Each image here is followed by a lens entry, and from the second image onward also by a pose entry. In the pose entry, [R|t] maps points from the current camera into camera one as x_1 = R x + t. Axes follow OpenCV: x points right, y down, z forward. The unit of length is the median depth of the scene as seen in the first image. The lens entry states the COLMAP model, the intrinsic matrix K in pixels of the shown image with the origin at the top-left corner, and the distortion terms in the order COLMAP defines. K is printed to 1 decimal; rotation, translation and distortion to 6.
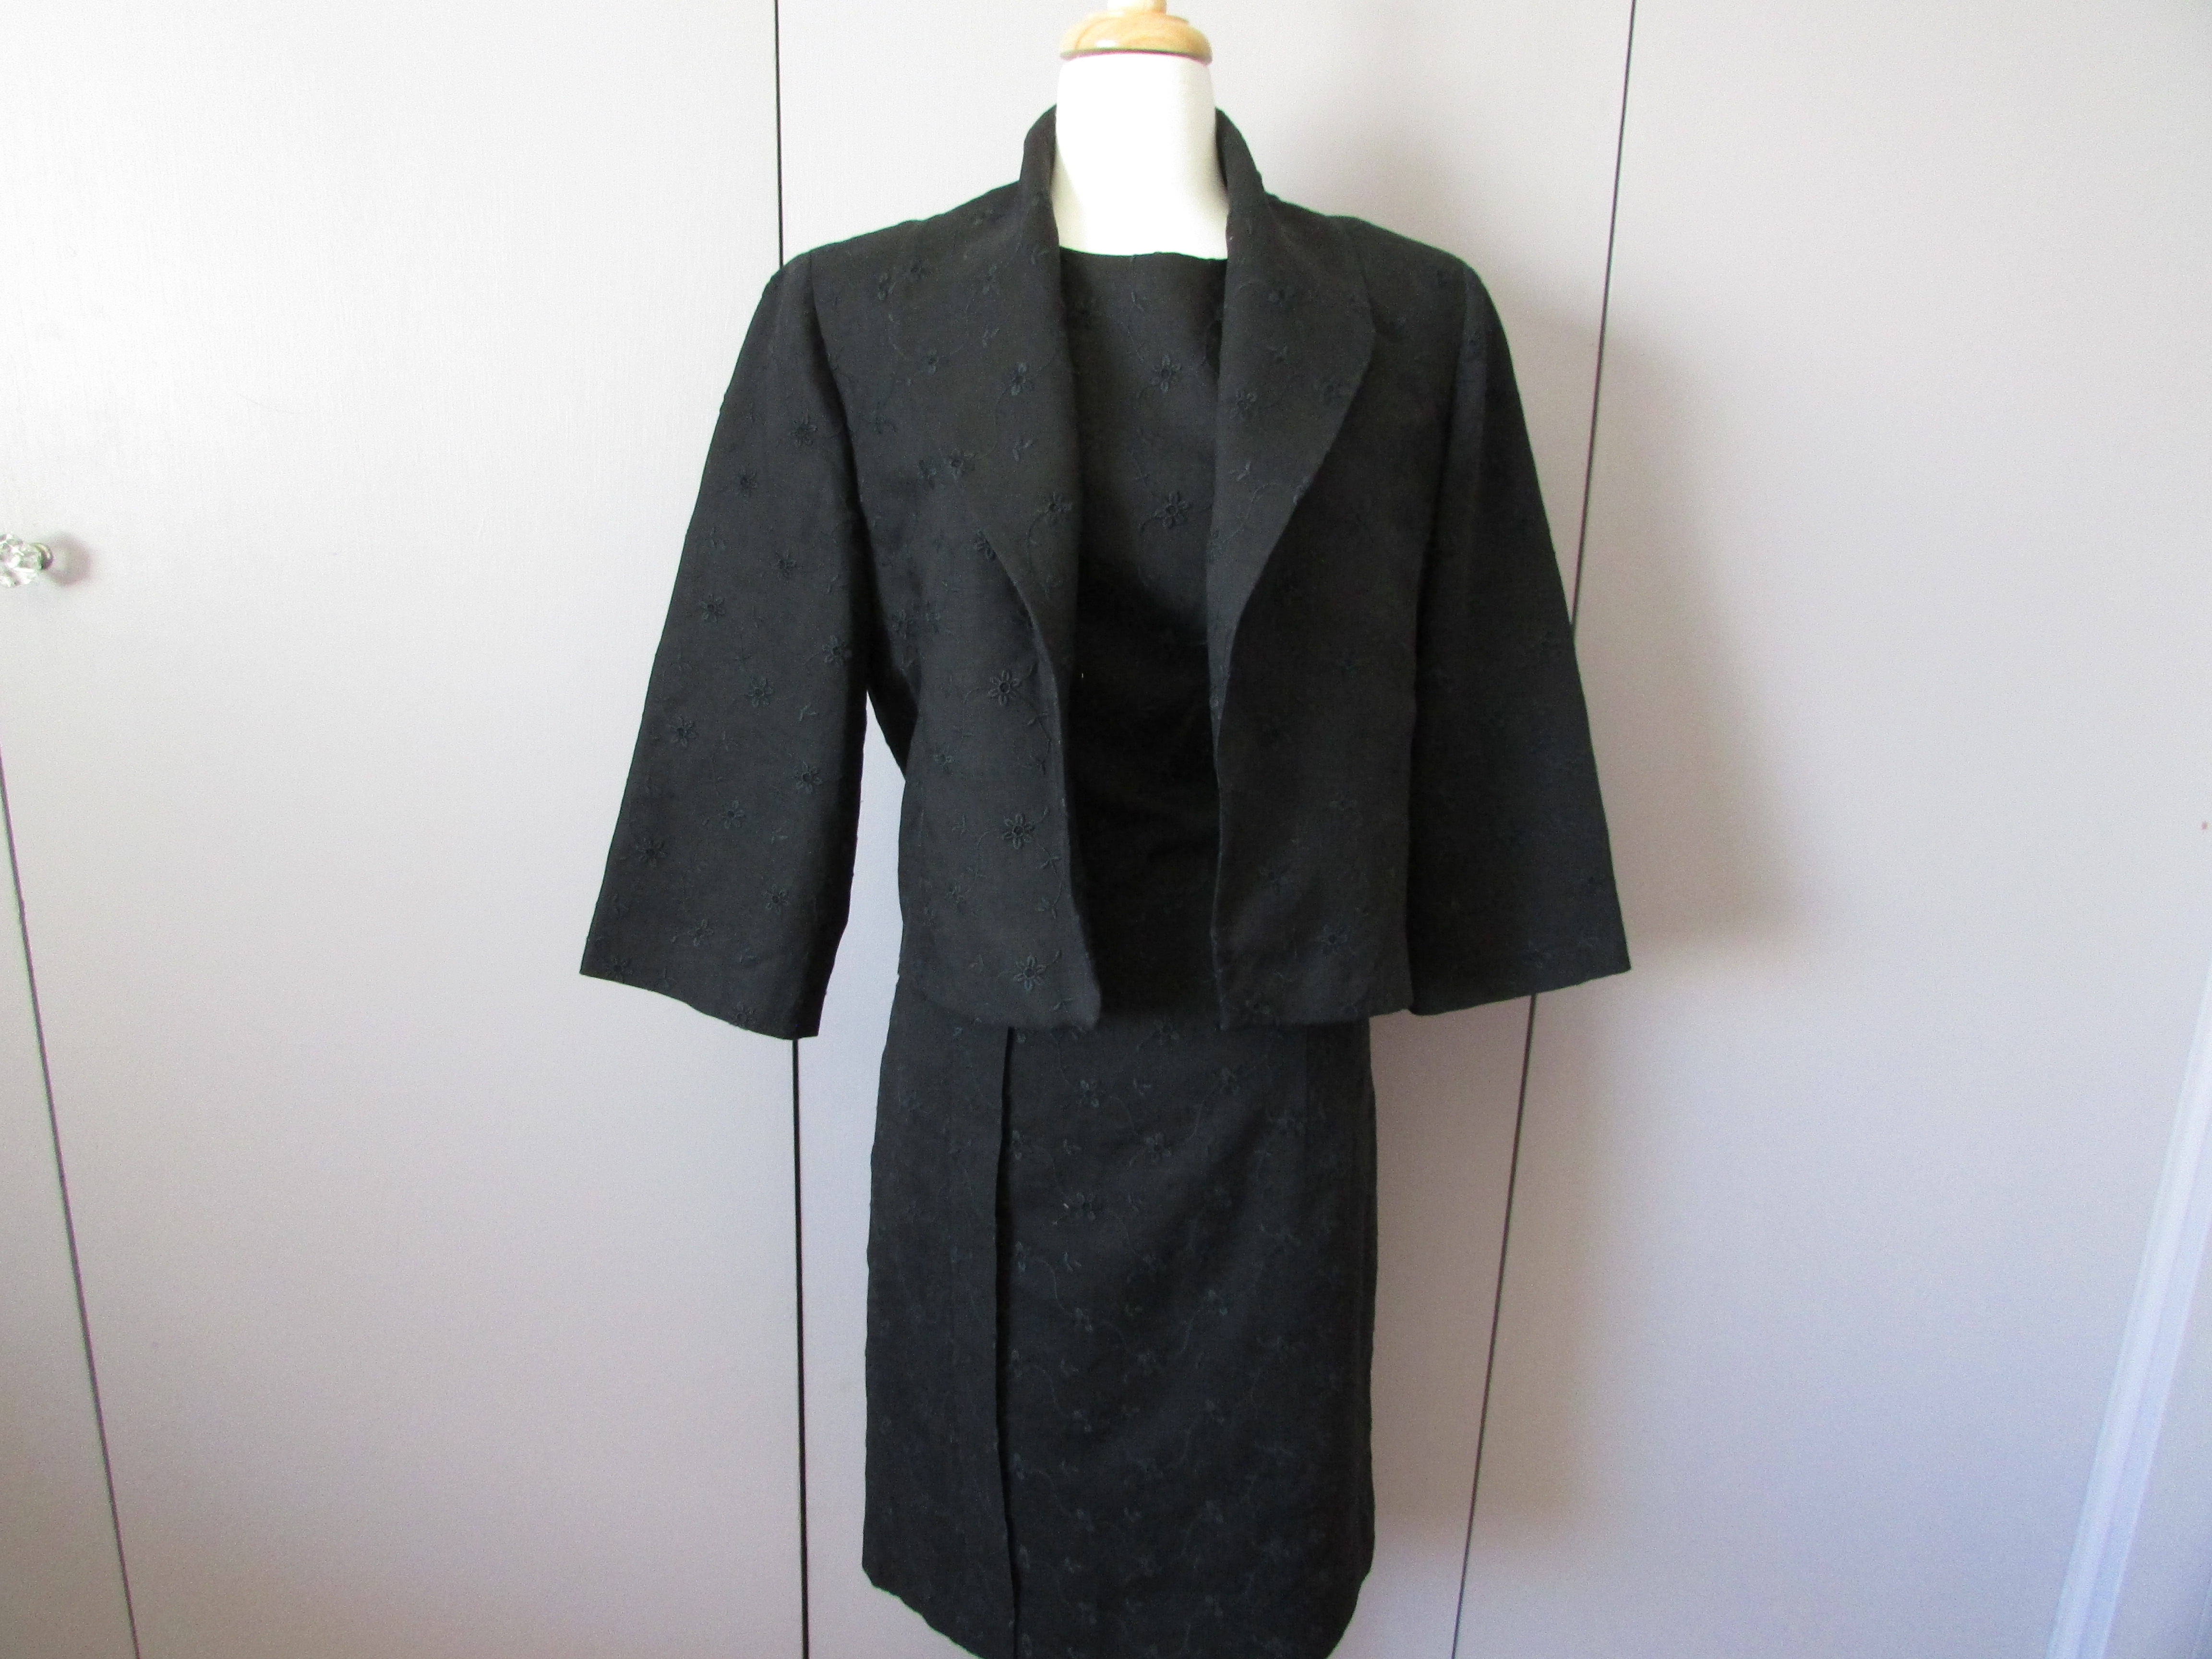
lens RADIAL K [[2123.3, 0, 1134.2], [0, 2123.3, 819.1], [0, 0, 1]] dist [0.077437, 0.003921]
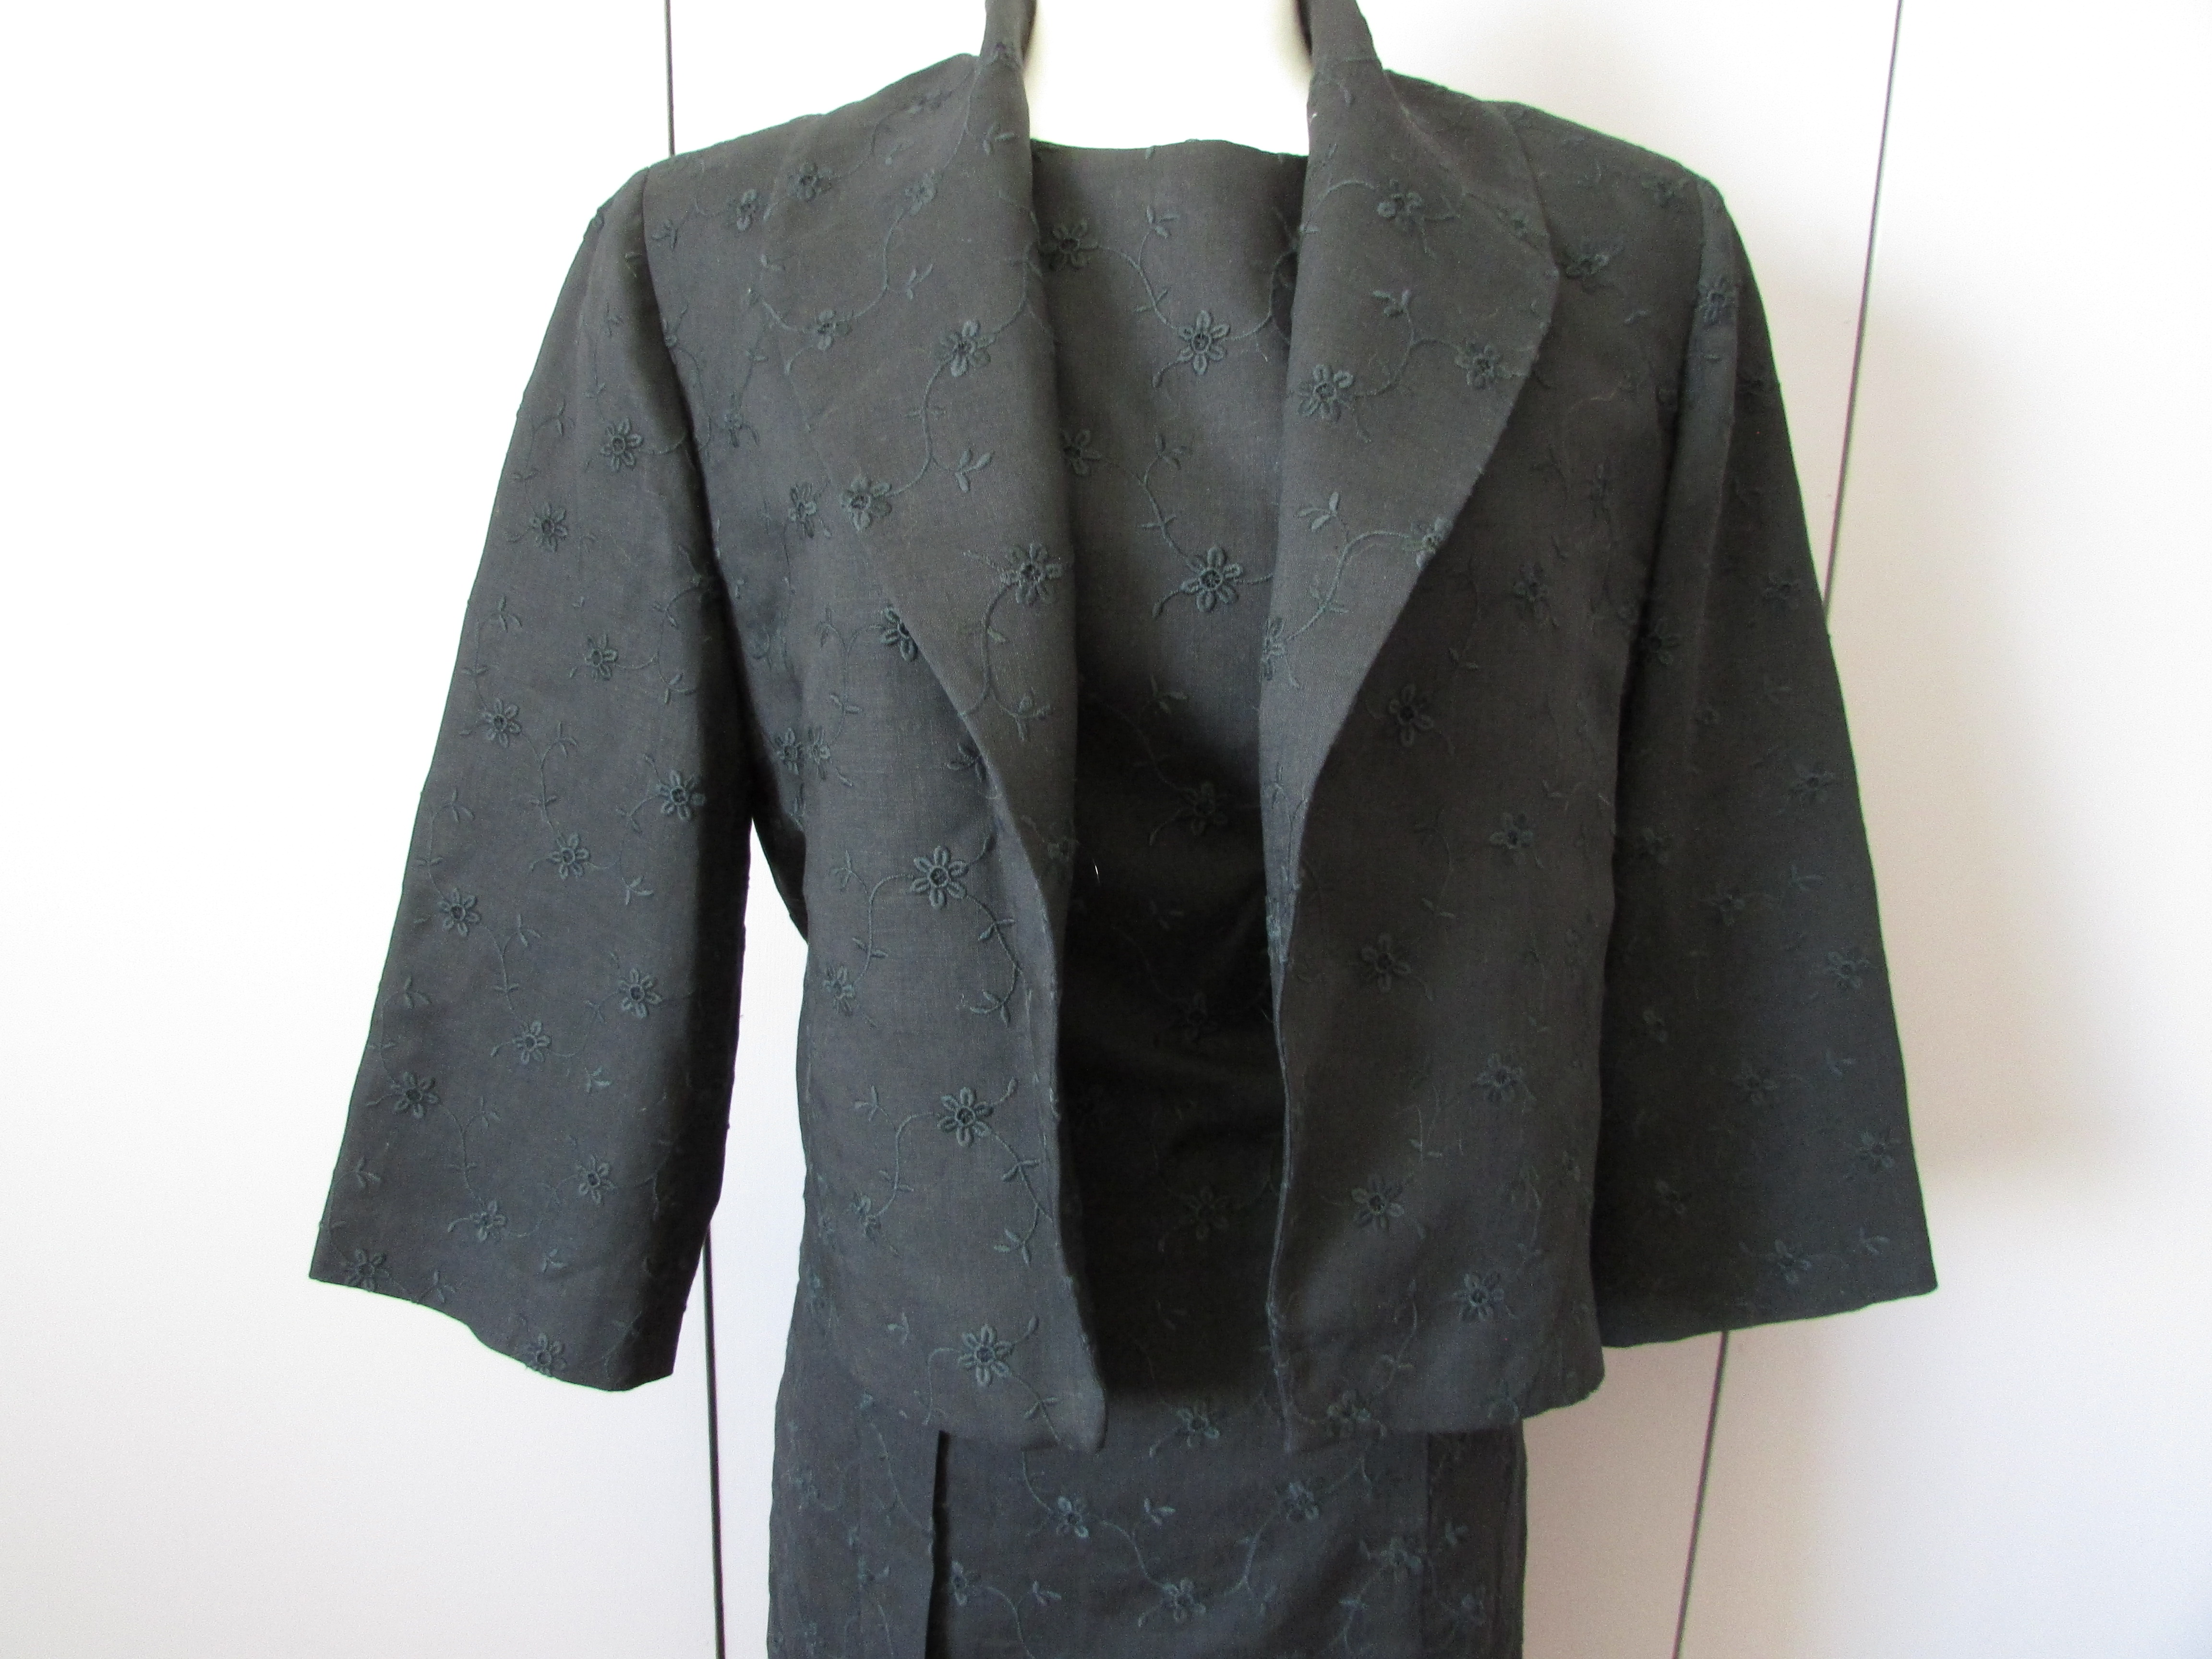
lens RADIAL K [[1898.9, 0, 1106.0], [0, 1898.9, 829.5], [0, 0, 1]] dist [0.006554, 0.001329]
pose [[0.997229, 0.010823, -0.073600, 0.027161], [-0.010633, 0.999939, 0.002982, -0.072568], [0.073627, -0.002191, 0.997283, 0.454665]]
